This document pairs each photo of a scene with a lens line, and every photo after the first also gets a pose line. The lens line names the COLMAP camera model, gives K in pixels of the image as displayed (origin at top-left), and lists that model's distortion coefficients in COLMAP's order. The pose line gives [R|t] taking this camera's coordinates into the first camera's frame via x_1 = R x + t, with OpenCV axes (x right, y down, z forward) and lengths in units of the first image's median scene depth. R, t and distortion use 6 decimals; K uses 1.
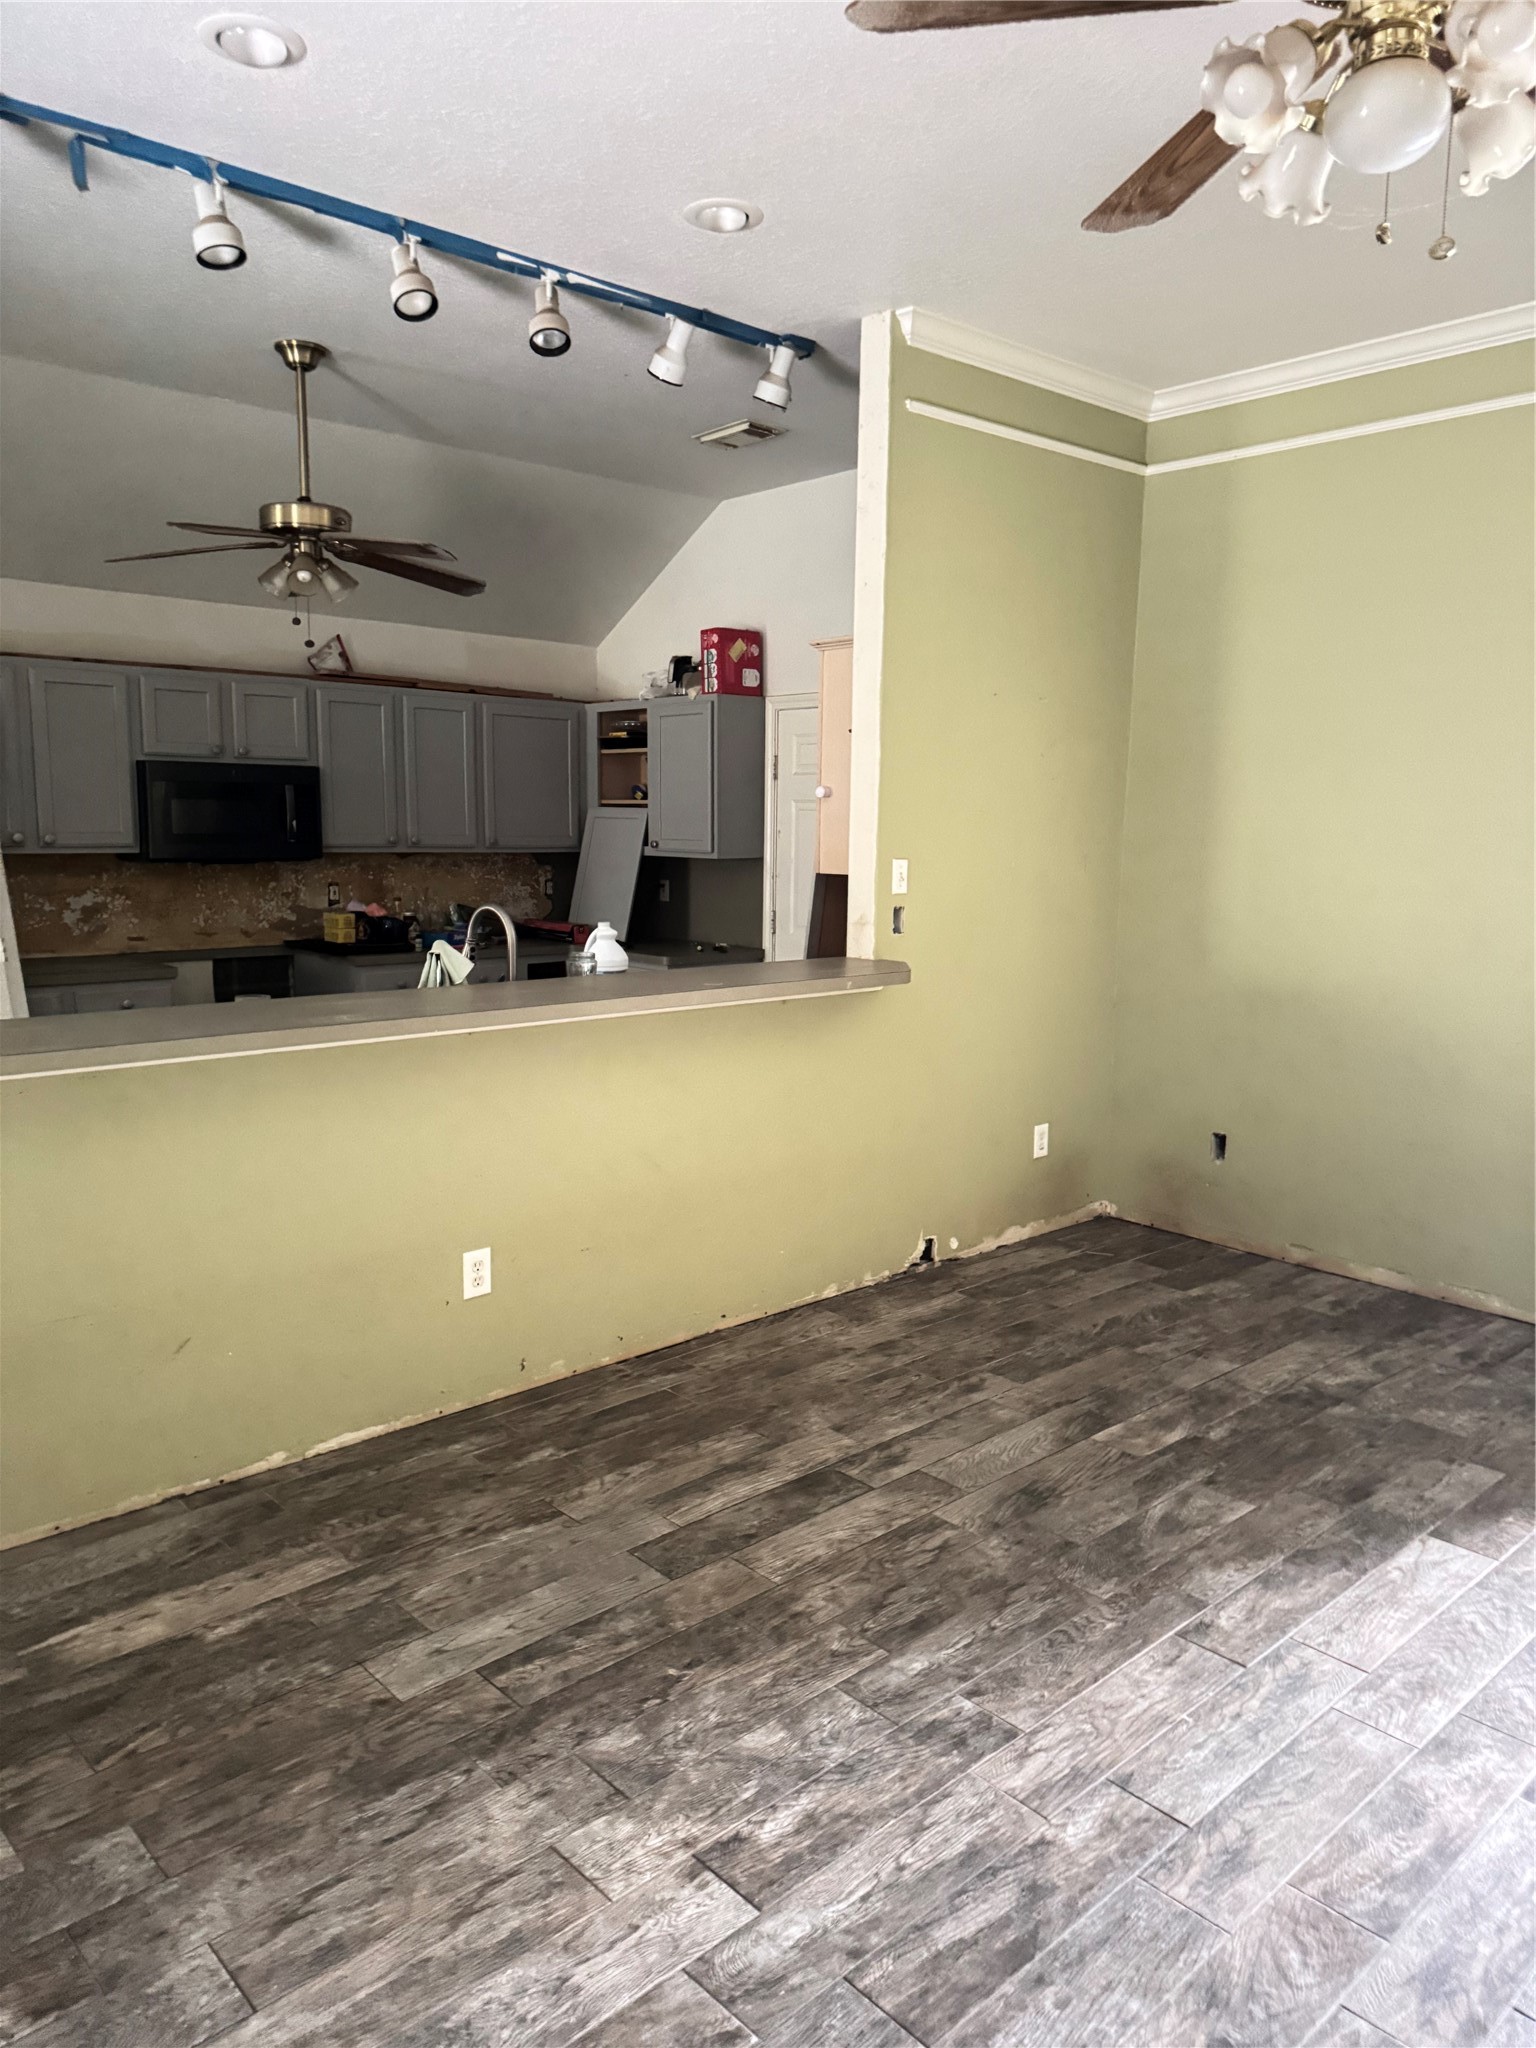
lens RADIAL K [[1430.8, 0, 766.4], [0, 1430.8, 994.7], [0, 0, 1]] dist [0.069476, -0.082346]
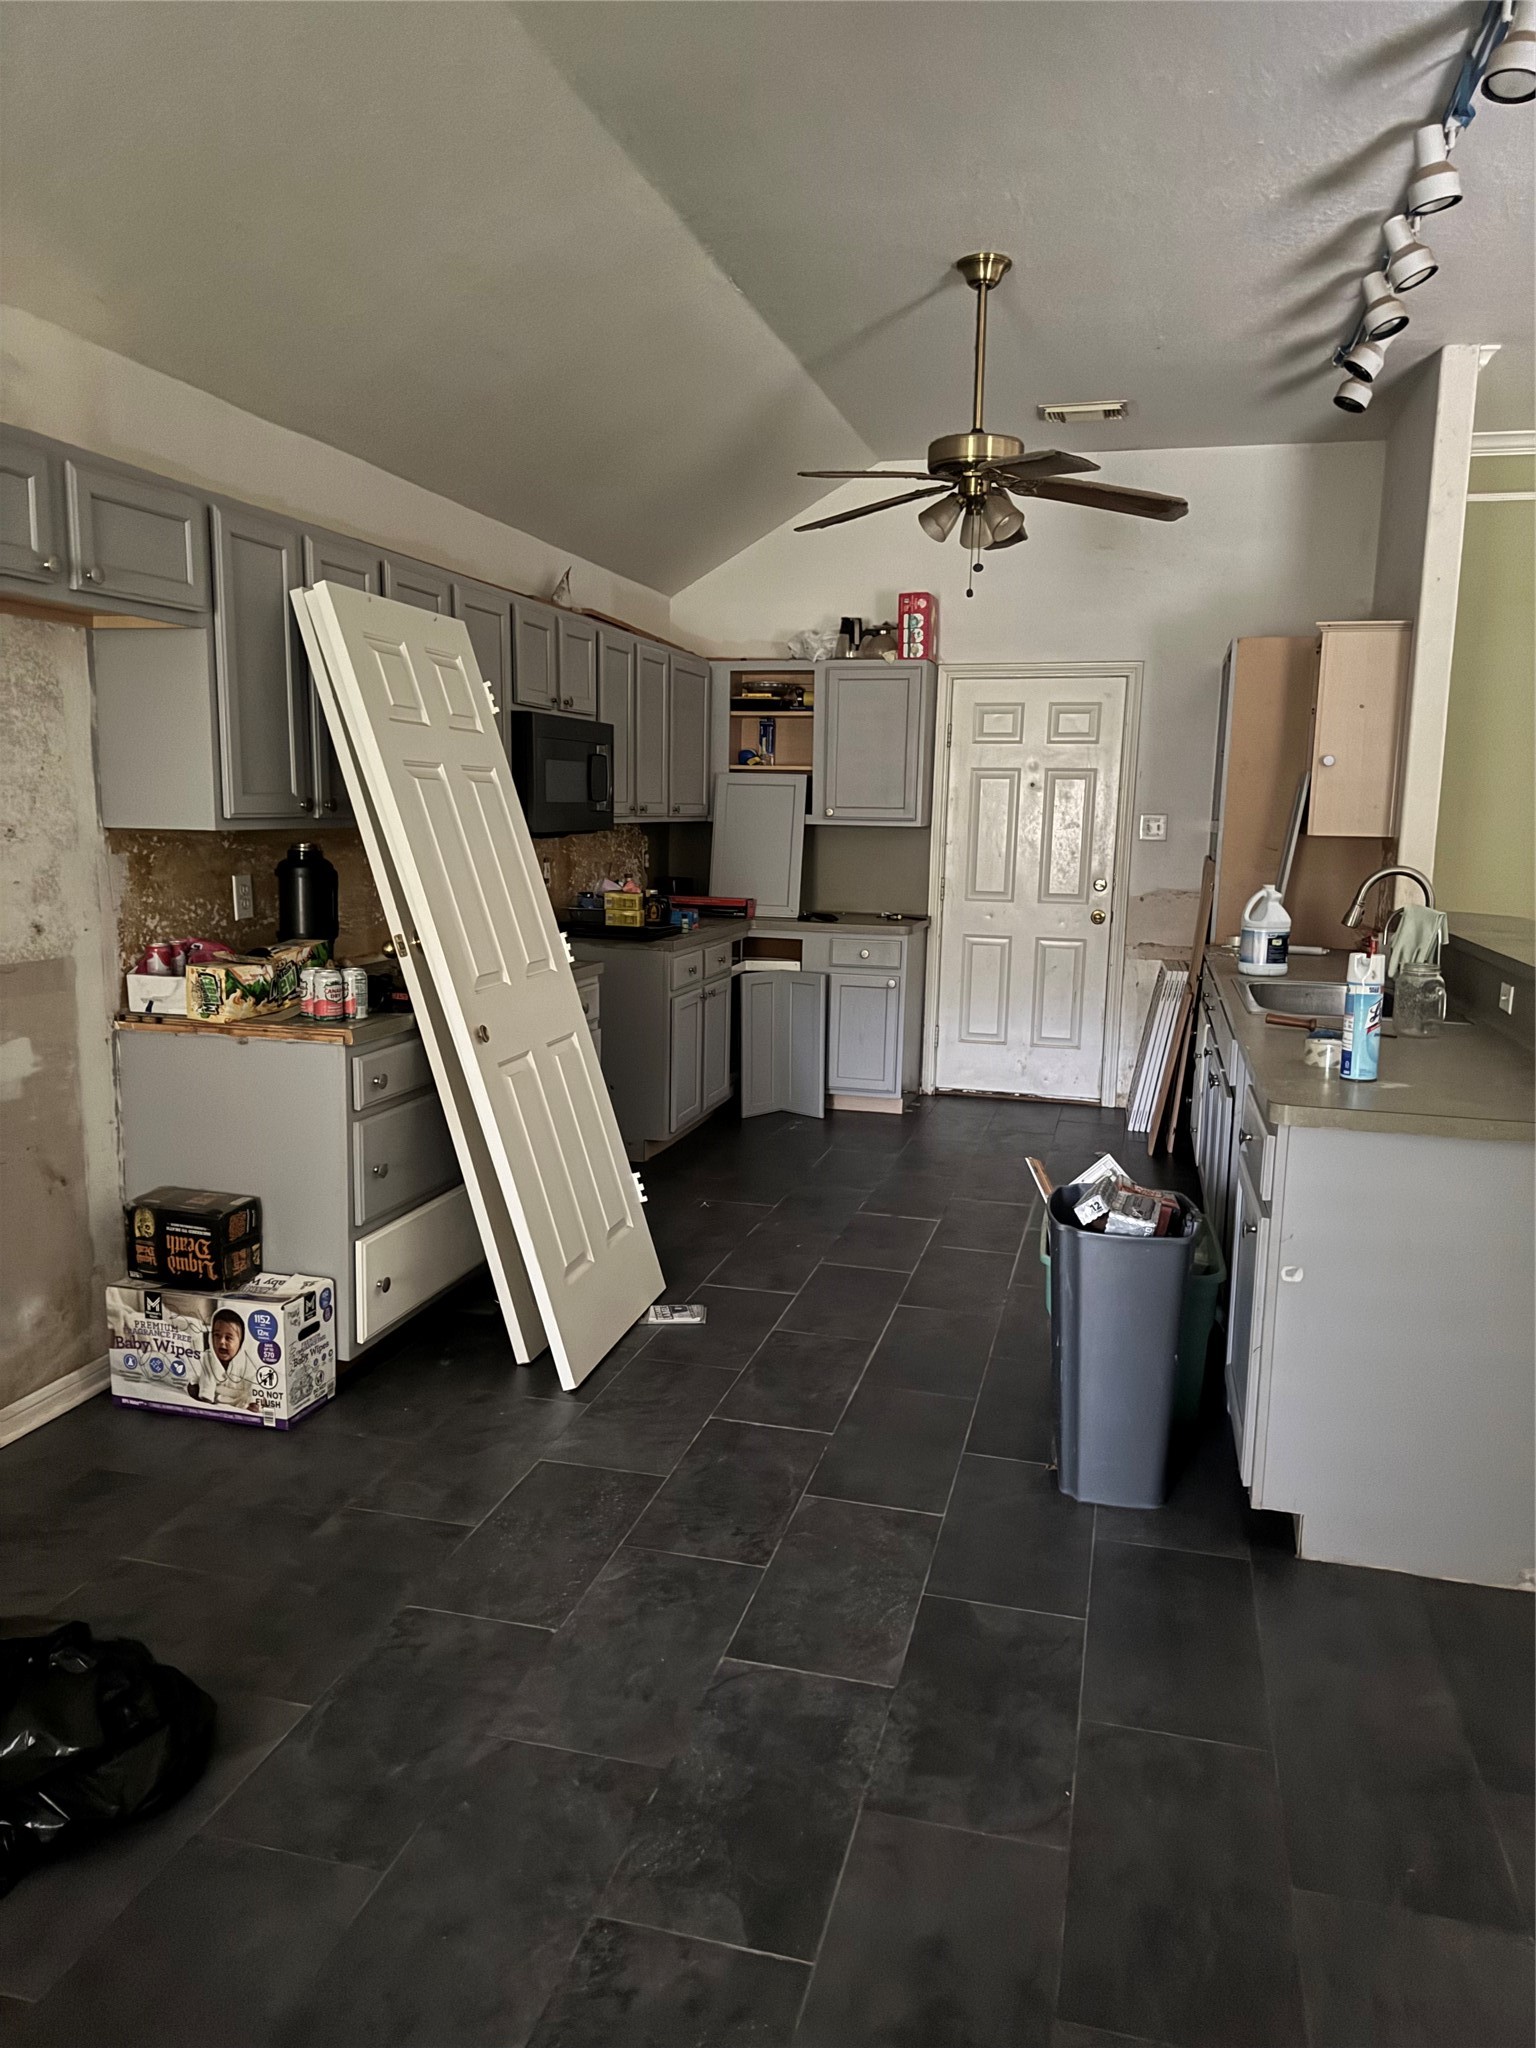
lens RADIAL K [[1430.8, 0, 766.4], [0, 1430.8, 994.7], [0, 0, 1]] dist [0.069476, -0.082346]
pose [[0.840873, -0.072437, 0.536363, -0.645124], [0.060597, 0.997373, 0.039696, -0.023304], [-0.537829, -0.000878, 0.843054, 0.209800]]
